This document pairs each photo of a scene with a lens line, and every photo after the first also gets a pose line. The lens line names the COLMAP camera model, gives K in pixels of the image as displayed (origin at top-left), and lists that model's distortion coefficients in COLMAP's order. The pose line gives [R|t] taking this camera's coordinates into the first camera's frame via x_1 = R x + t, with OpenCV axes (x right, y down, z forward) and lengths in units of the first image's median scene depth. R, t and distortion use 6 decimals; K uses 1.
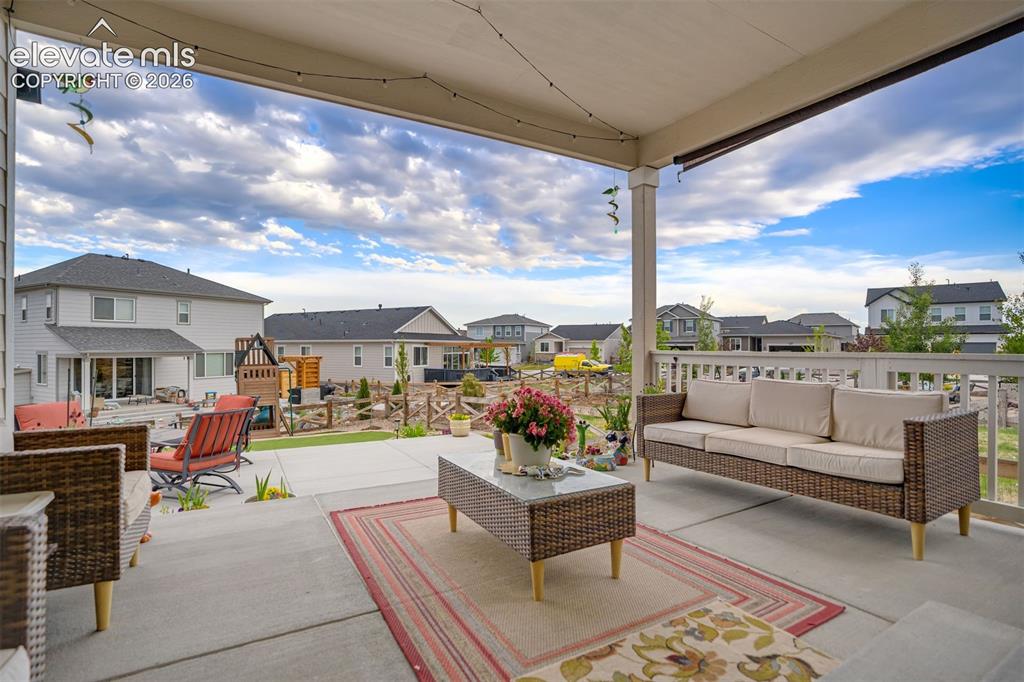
lens RADIAL K [[486.5, 0, 512.0], [0, 486.5, 341.0], [0, 0, 1]] dist [-0.028686, -0.000177]
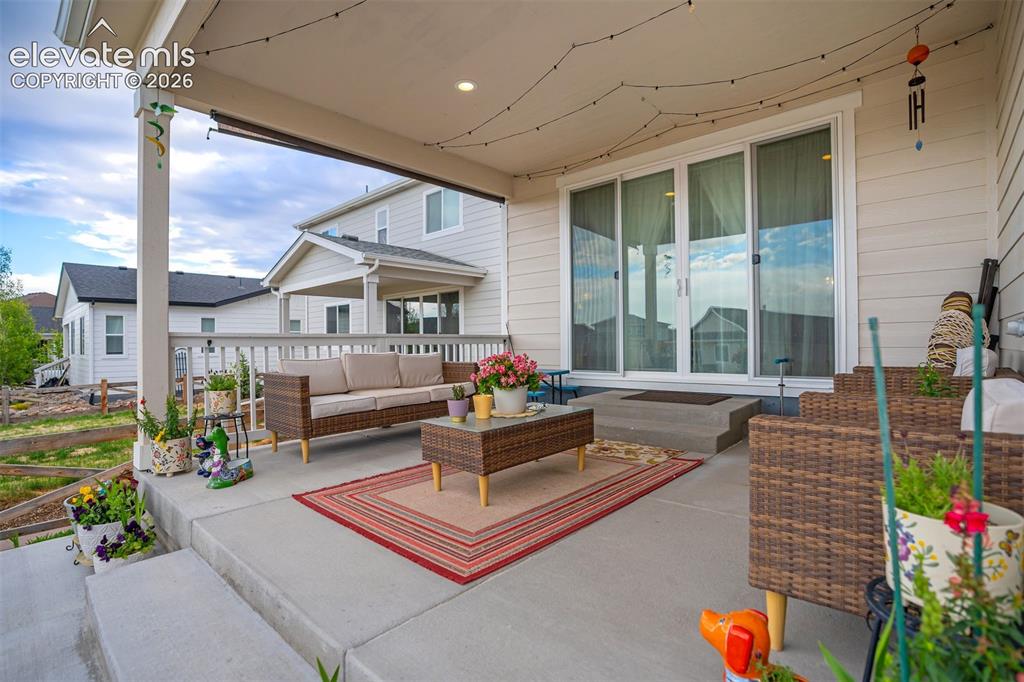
lens RADIAL K [[470.9, 0, 546.2], [0, 470.9, 341.3], [0, 0, 1]] dist [-0.026409, -0.000048]
pose [[-0.343794, 0.007380, 0.939016, -0.189954], [0.007128, 0.999961, -0.005249, 0.011278], [-0.939018, 0.004889, -0.343833, 0.220216]]
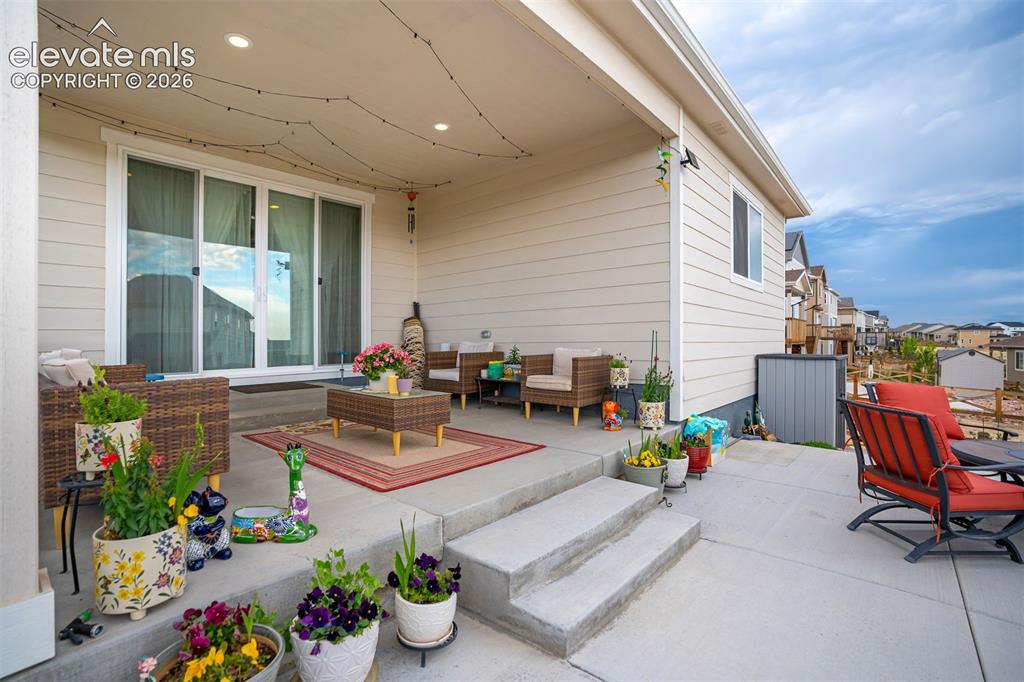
lens RADIAL K [[476.8, 0, 483.6], [0, 476.8, 342.5], [0, 0, 1]] dist [-0.015928, 0.000258]
pose [[-0.955729, 0.014629, -0.293883, 0.032530], [0.015064, 0.999886, 0.000782, 0.014199], [0.293861, -0.003679, -0.955841, 0.437277]]
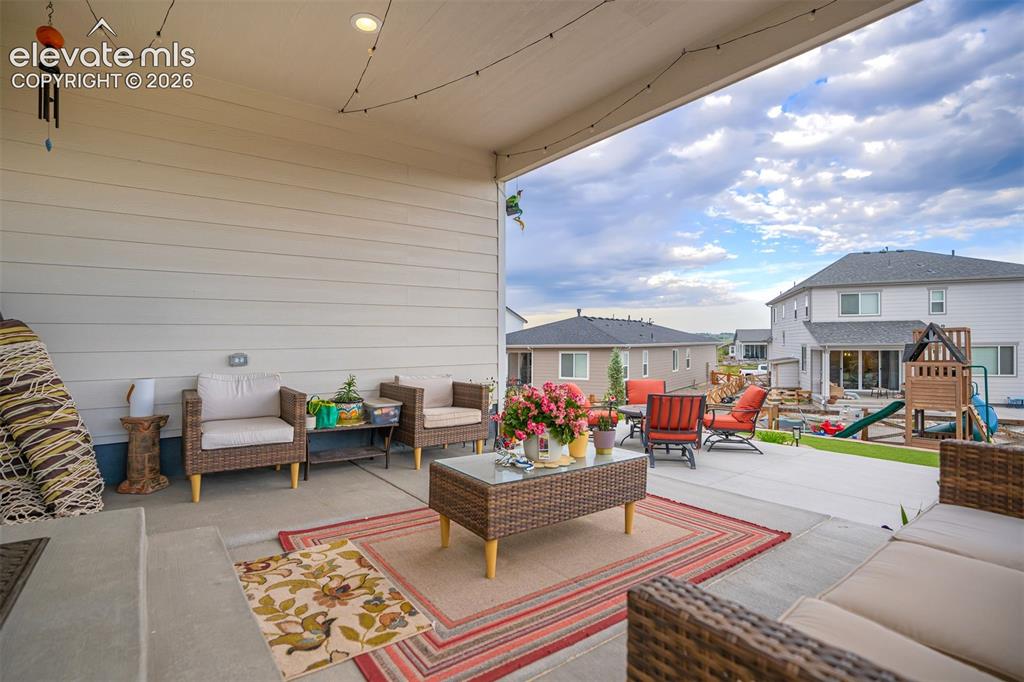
lens RADIAL K [[501.8, 0, 512.0], [0, 501.8, 341.0], [0, 0, 1]] dist [-0.020985, 0.000116]
pose [[0.104355, -0.004671, -0.994529, 0.179875], [0.021552, 0.999765, -0.002434, 0.000988], [0.994307, -0.021180, 0.104431, 0.137395]]
